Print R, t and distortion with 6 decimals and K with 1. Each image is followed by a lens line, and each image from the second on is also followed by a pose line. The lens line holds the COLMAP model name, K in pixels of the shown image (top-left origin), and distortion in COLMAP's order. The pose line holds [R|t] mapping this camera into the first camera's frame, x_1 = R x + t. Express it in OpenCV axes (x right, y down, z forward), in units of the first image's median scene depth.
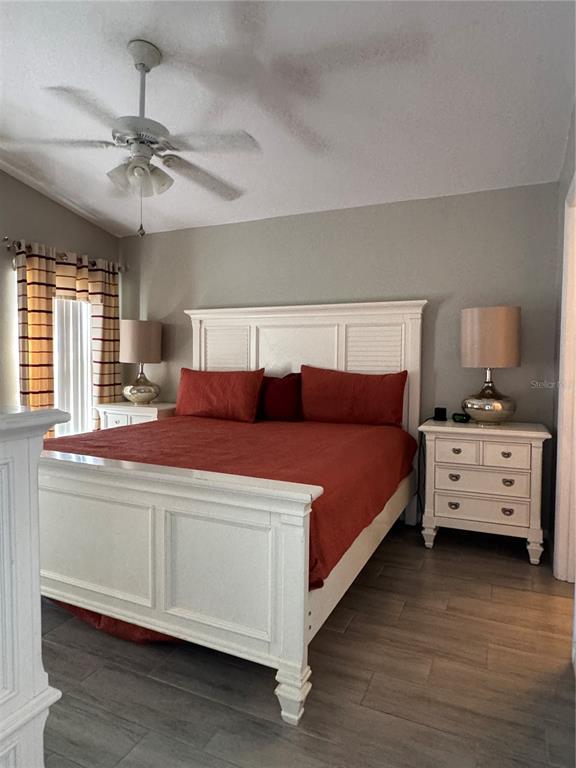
lens RADIAL K [[485.1, 0, 285.8], [0, 485.1, 382.8], [0, 0, 1]] dist [-0.000543, 0.000093]
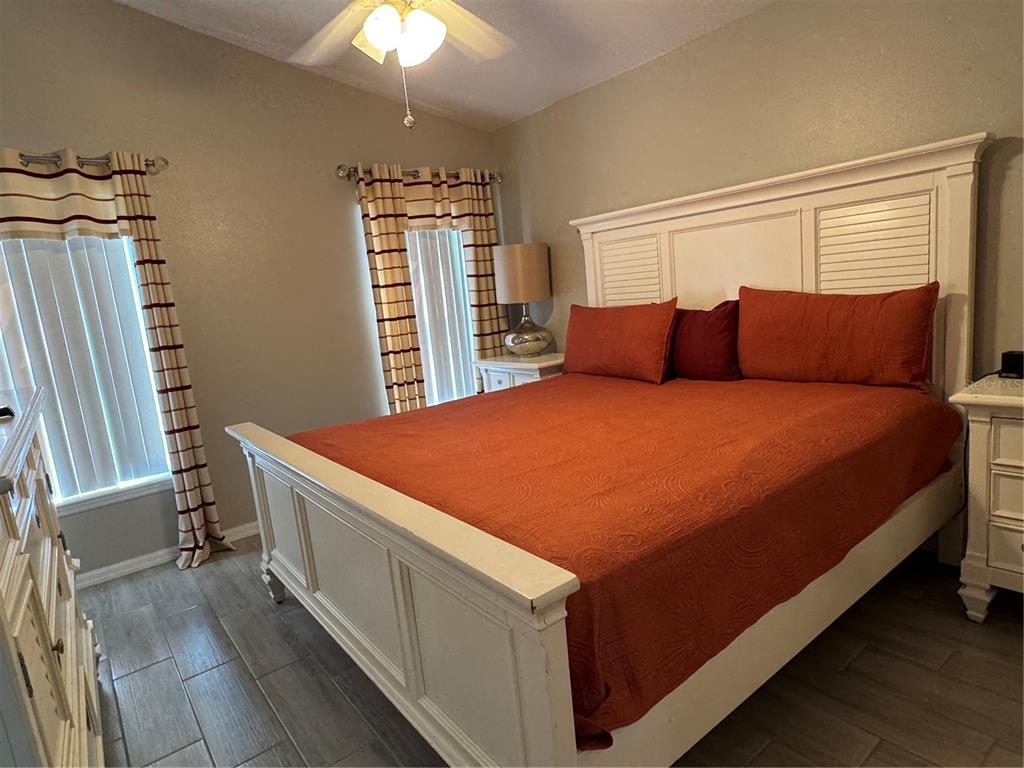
lens RADIAL K [[601.5, 0, 515.4], [0, 601.5, 385.9], [0, 0, 1]] dist [-0.002713, 0.002148]
pose [[0.881884, -0.018655, -0.471097, 0.128217], [0.082891, 0.989787, 0.115975, -0.022814], [0.464122, -0.141326, 0.874424, 0.179688]]
